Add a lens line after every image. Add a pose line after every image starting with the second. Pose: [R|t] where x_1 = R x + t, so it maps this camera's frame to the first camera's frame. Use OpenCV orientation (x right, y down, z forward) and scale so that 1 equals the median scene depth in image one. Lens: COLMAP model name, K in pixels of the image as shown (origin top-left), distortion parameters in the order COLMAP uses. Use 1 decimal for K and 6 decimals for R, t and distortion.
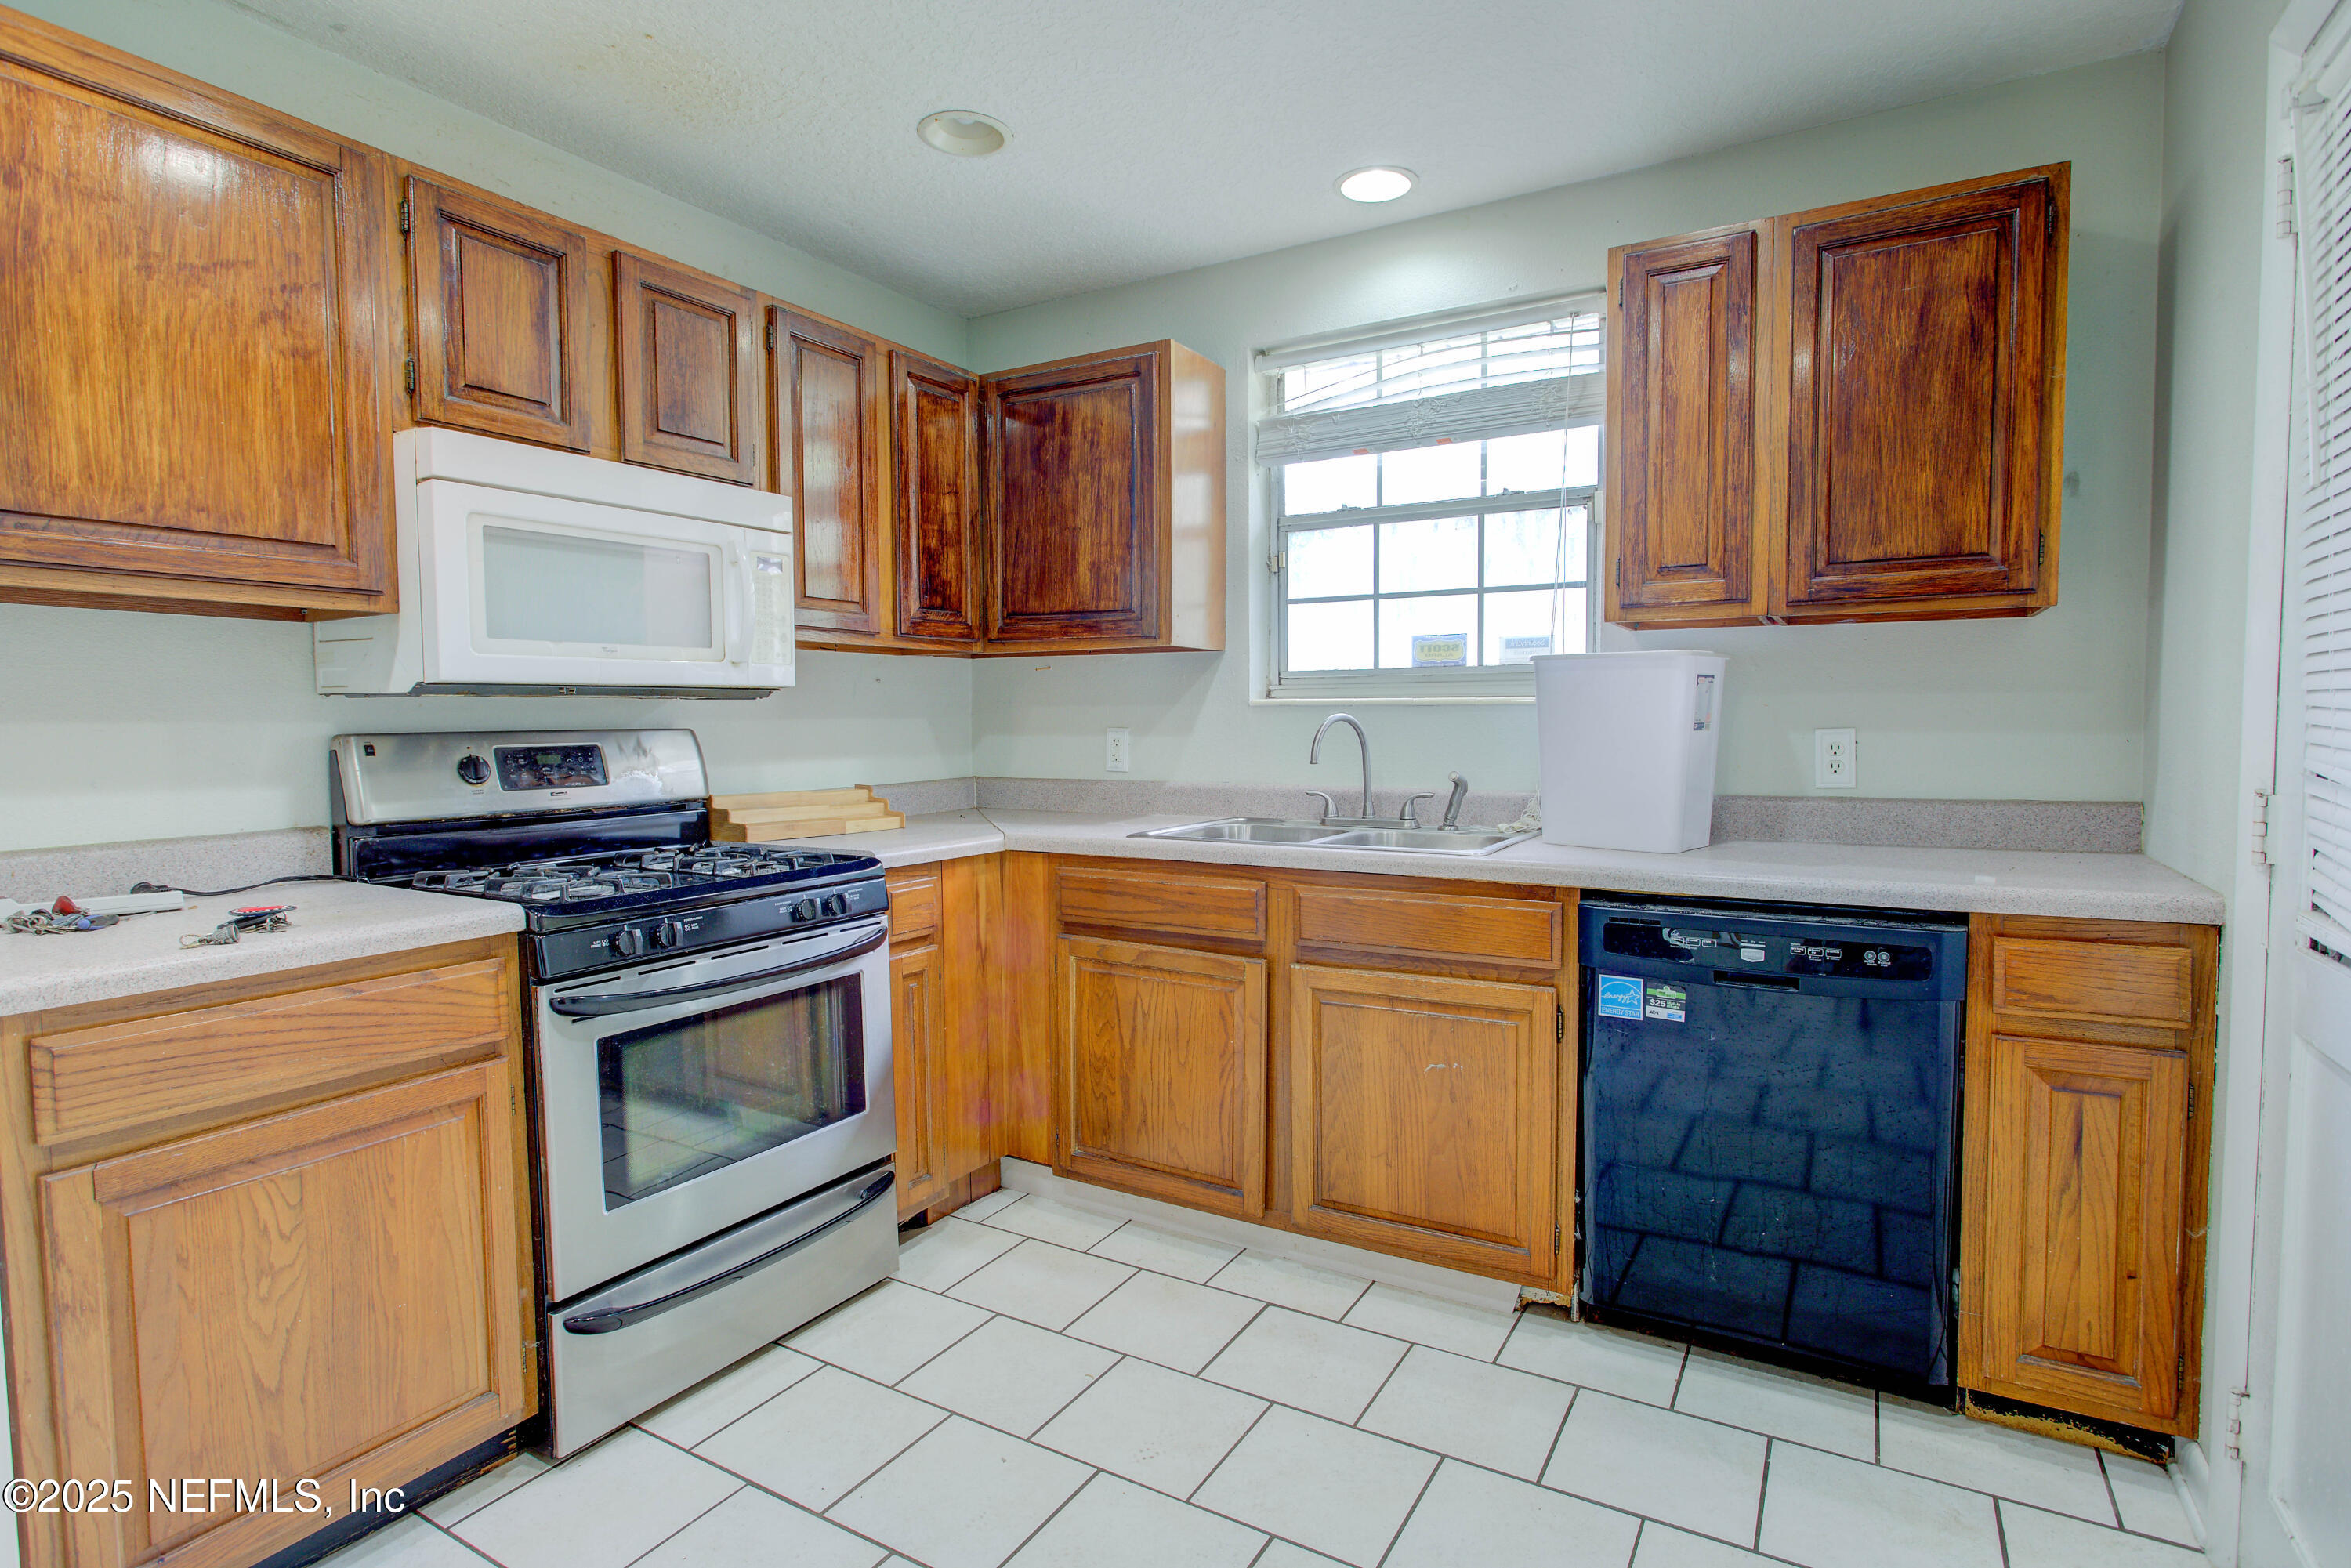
lens RADIAL K [[1195.4, 0, 1176.1], [0, 1195.4, 782.6], [0, 0, 1]] dist [-0.020392, 0.010293]
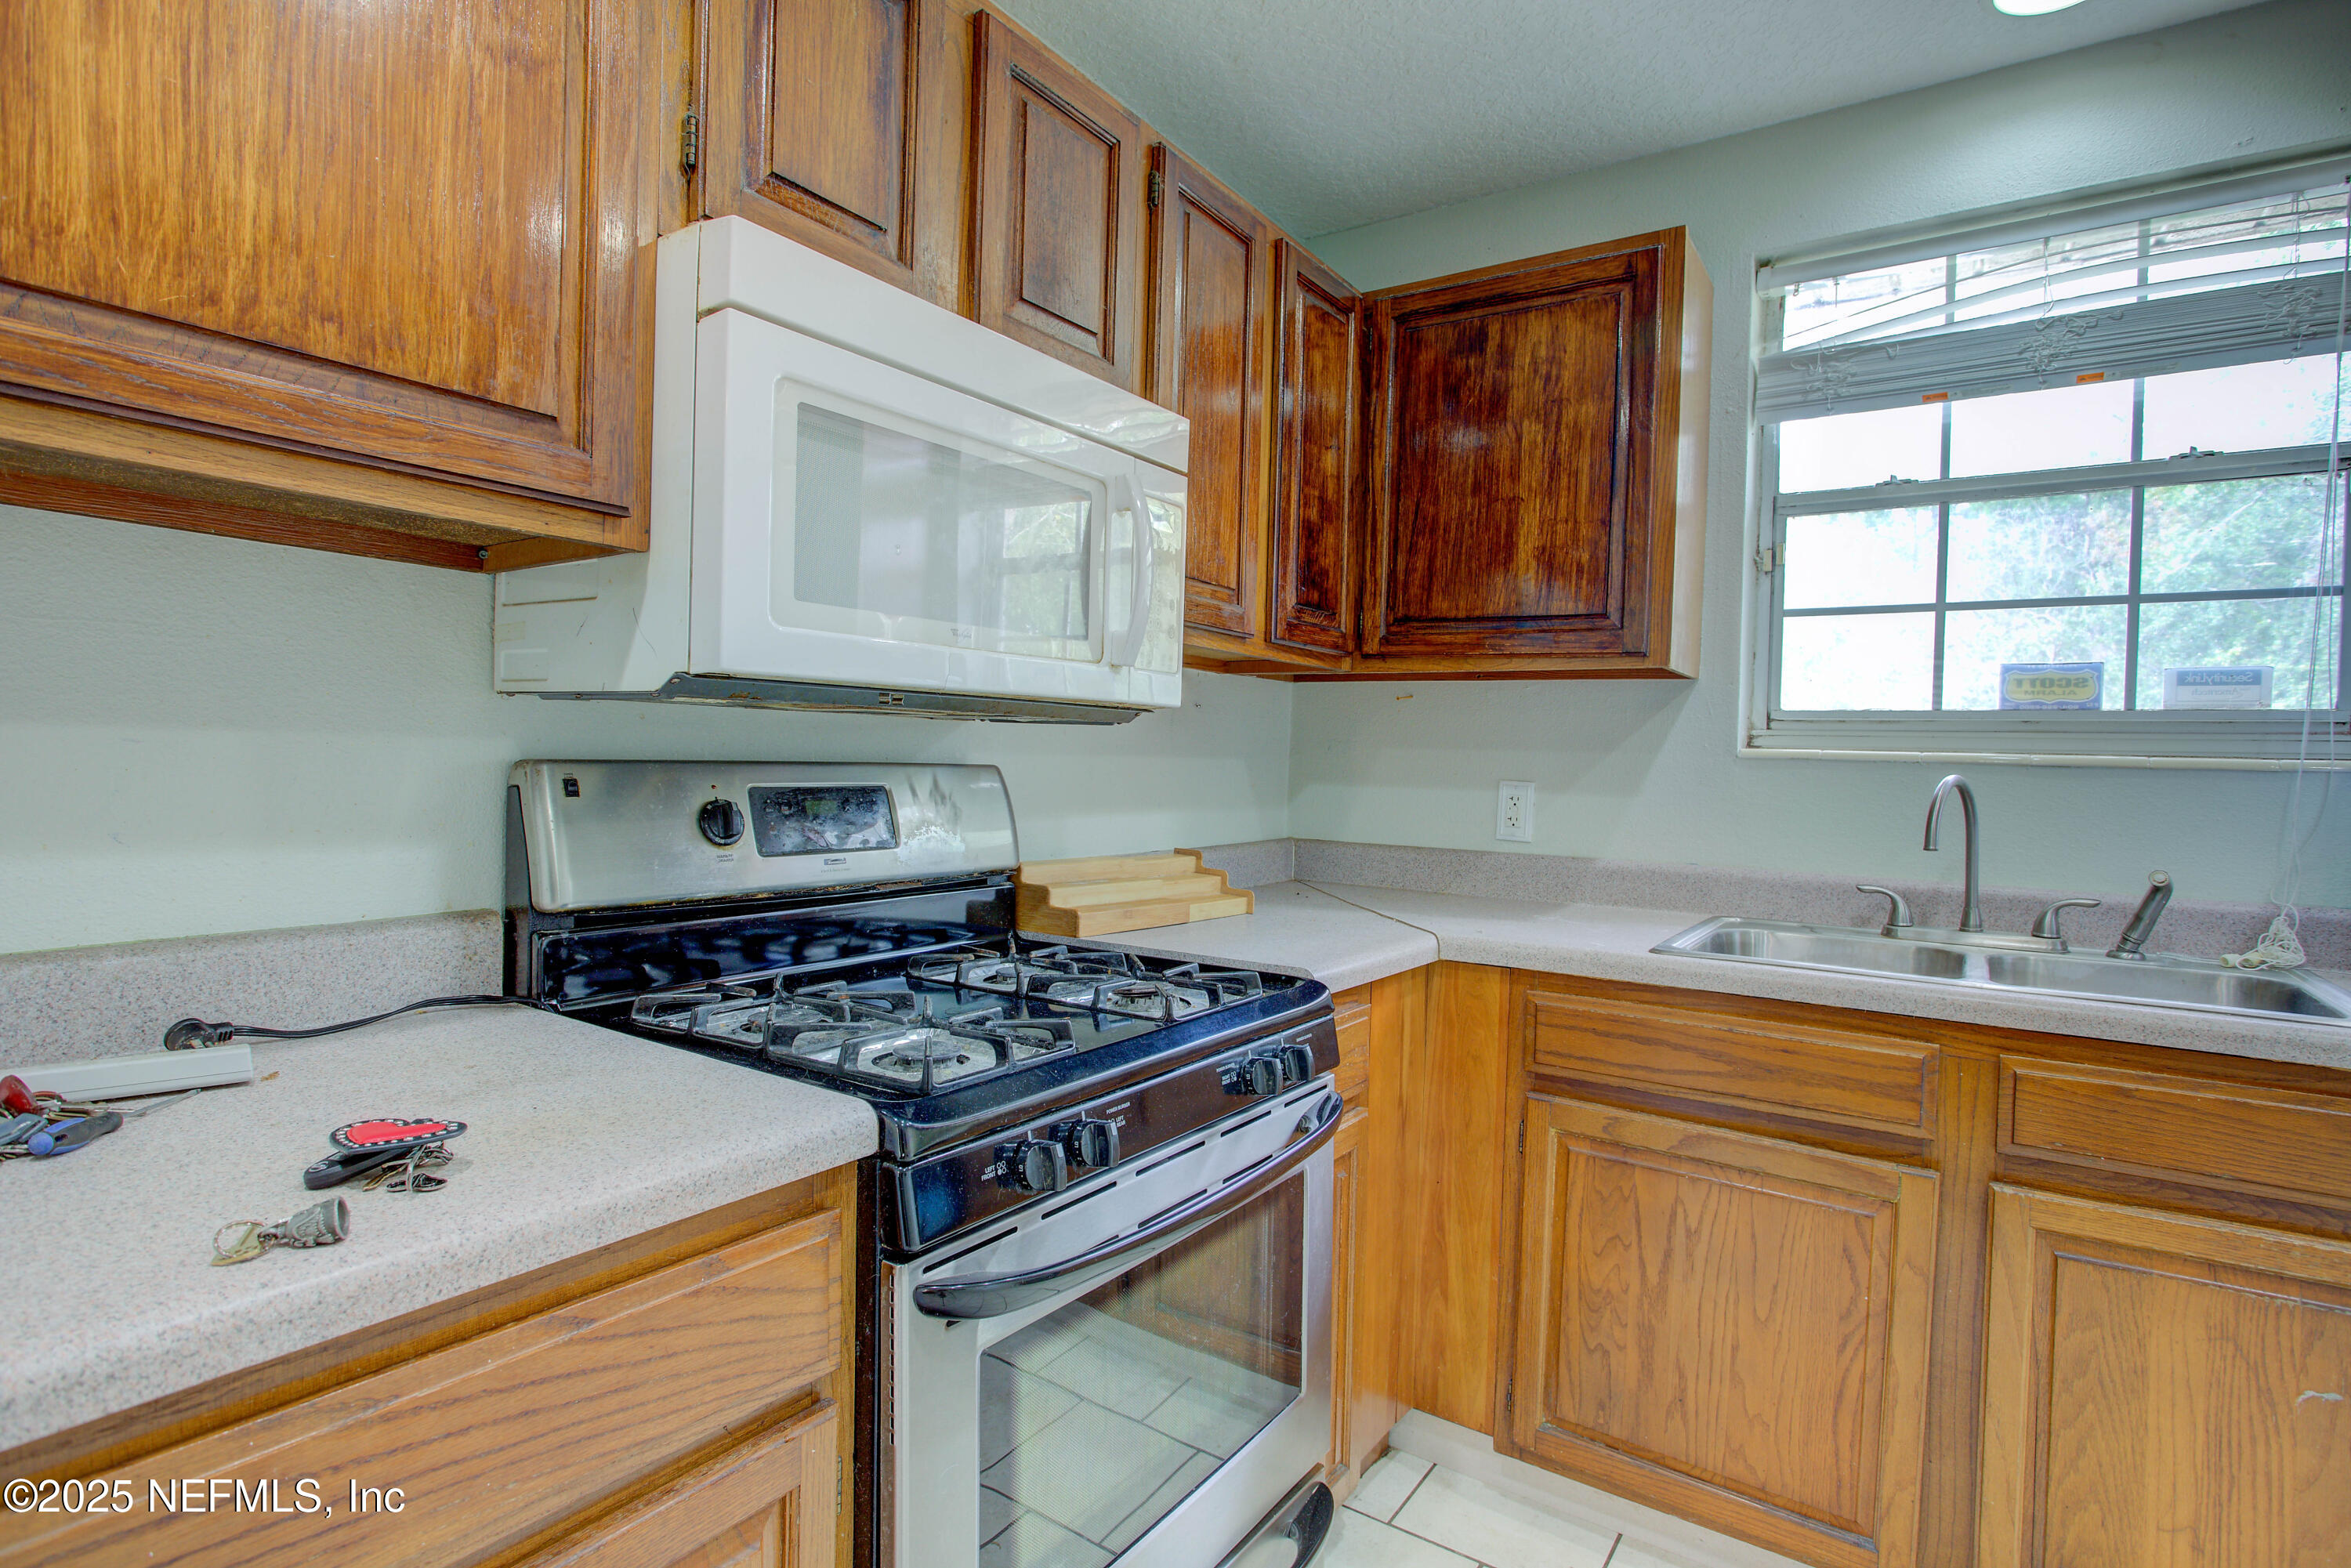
lens RADIAL K [[1186.0, 0, 1168.0], [0, 1186.0, 781.9], [0, 0, 1]] dist [-0.020660, 0.008224]
pose [[0.997111, 0.034262, -0.067796, -0.288196], [-0.036639, 0.998746, -0.034130, -0.017583], [0.066542, 0.036516, 0.997115, 0.360771]]
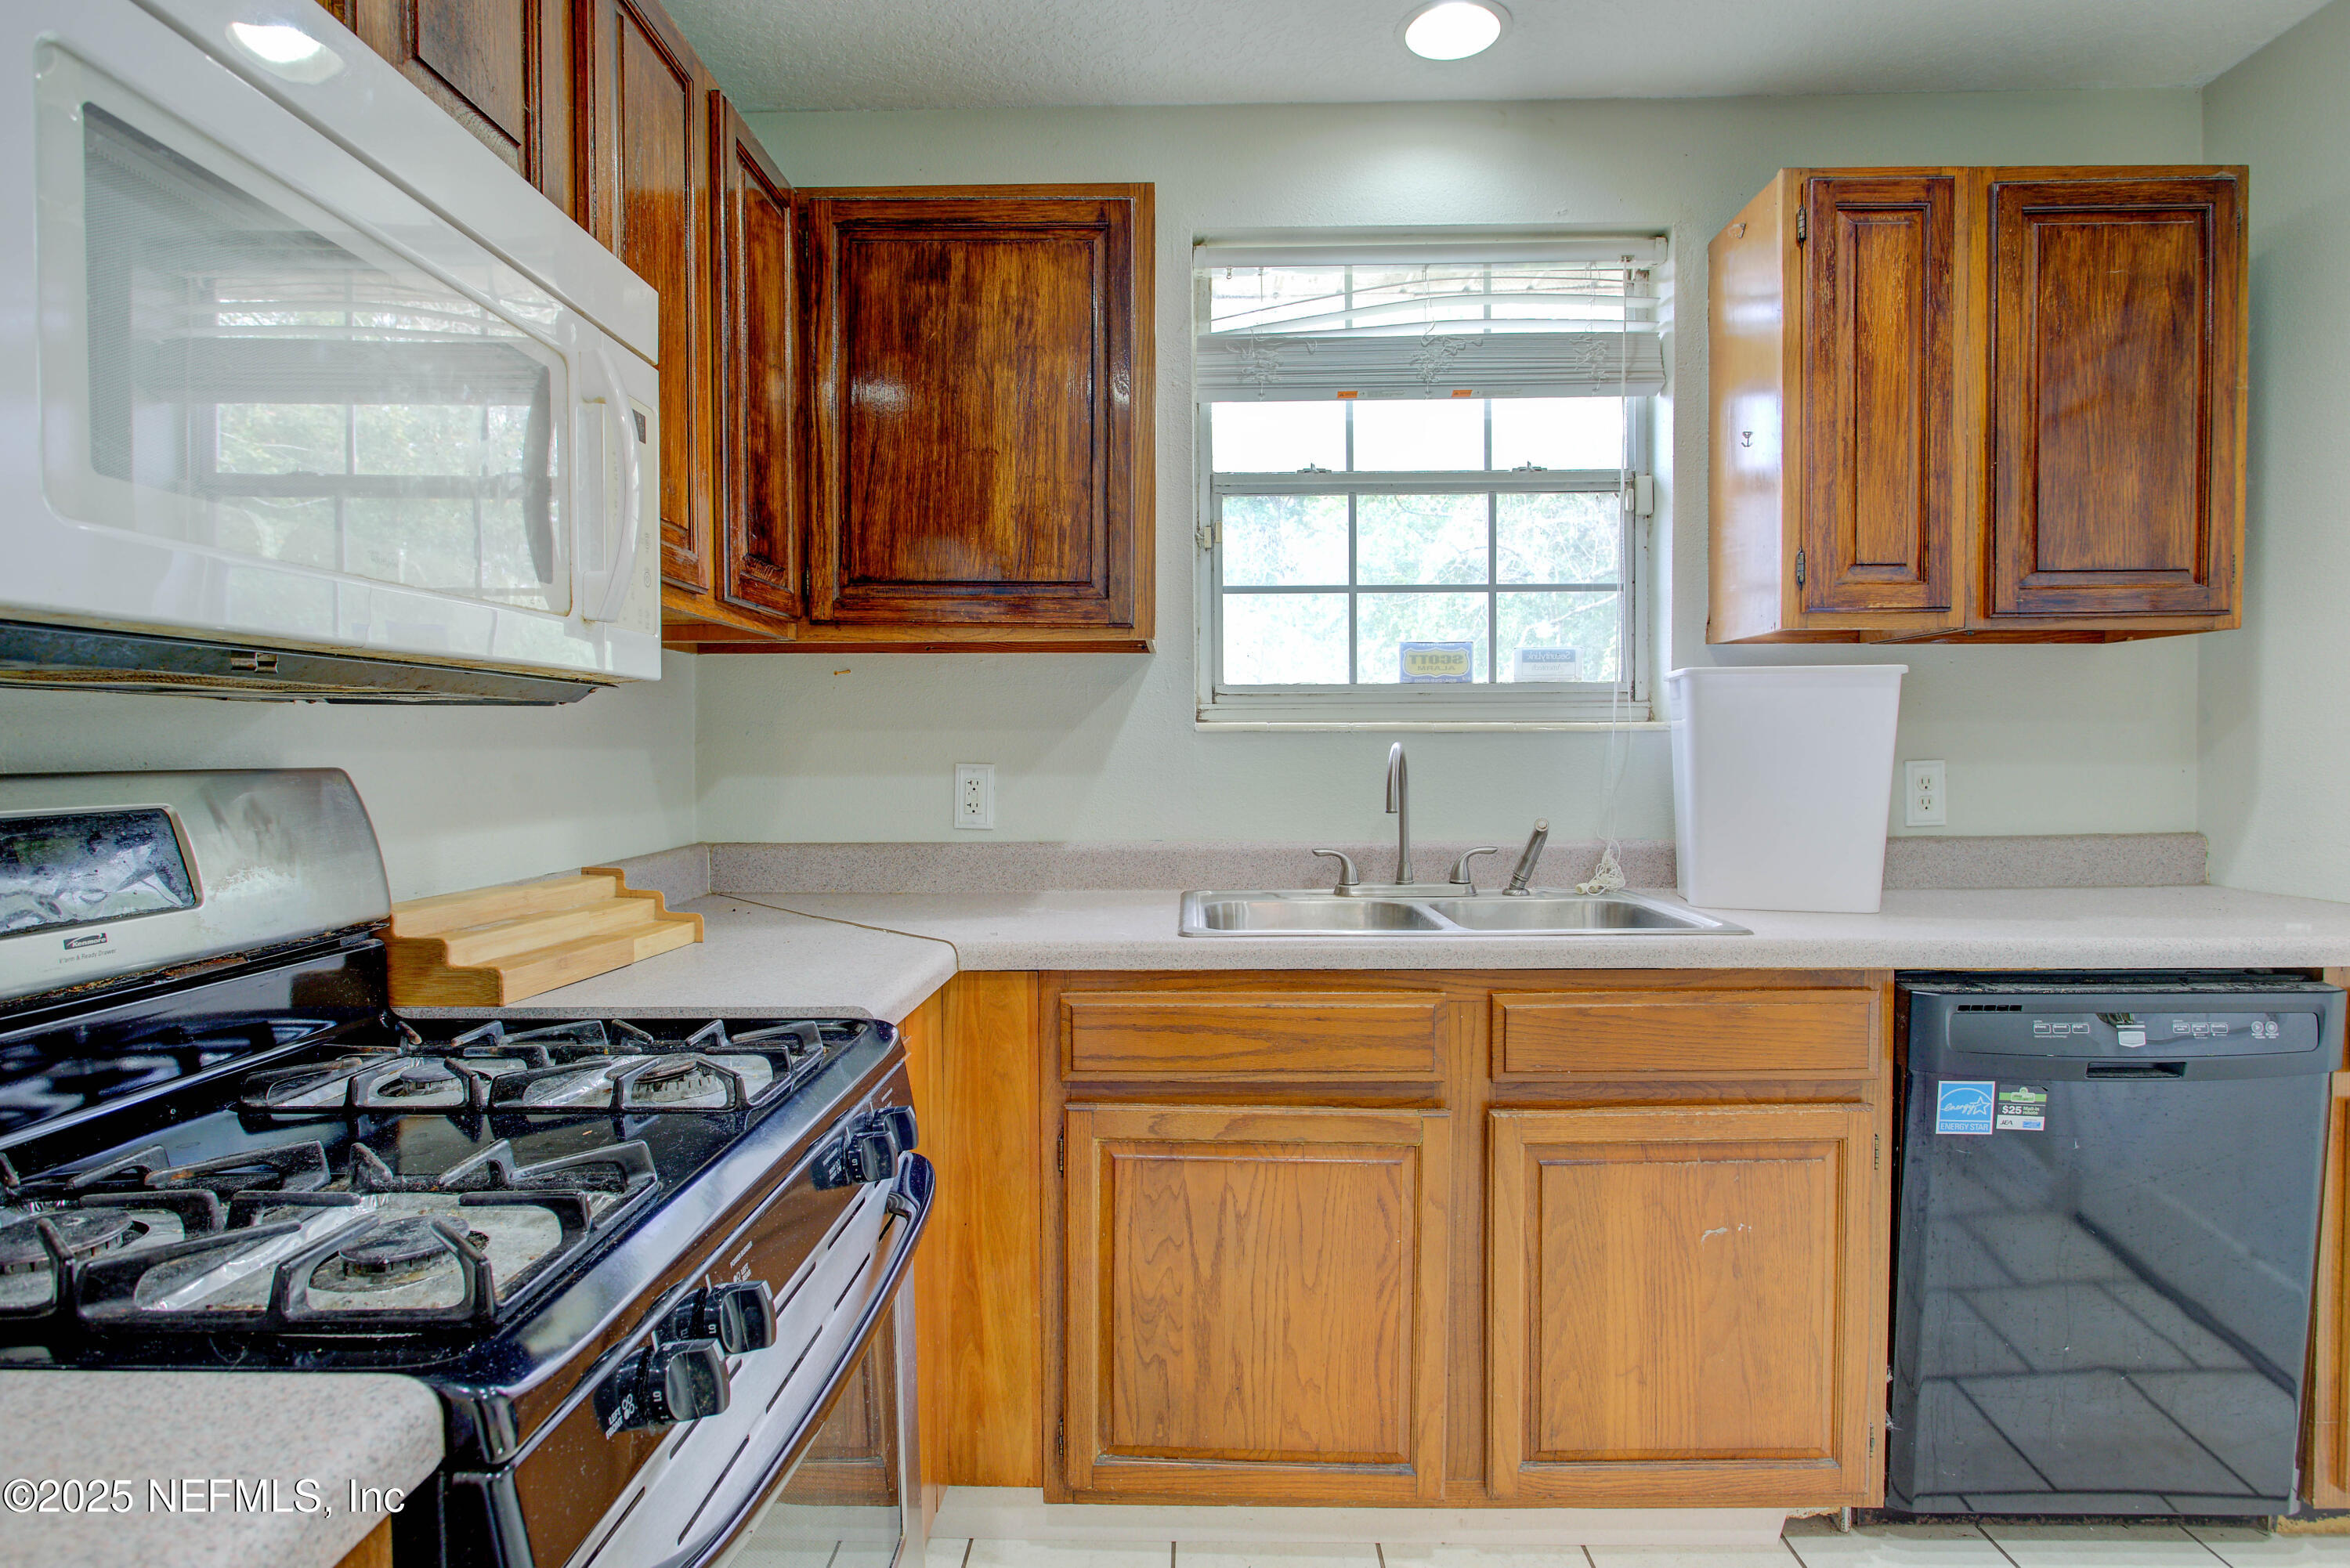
lens RADIAL K [[1225.2, 0, 1169.4], [0, 1225.2, 784.2], [0, 0, 1]] dist [-0.023947, 0.011863]
pose [[0.871729, -0.011964, 0.489843, -0.393412], [0.026573, 0.999385, -0.022881, -0.021661], [-0.489268, 0.032962, 0.871510, 0.477637]]
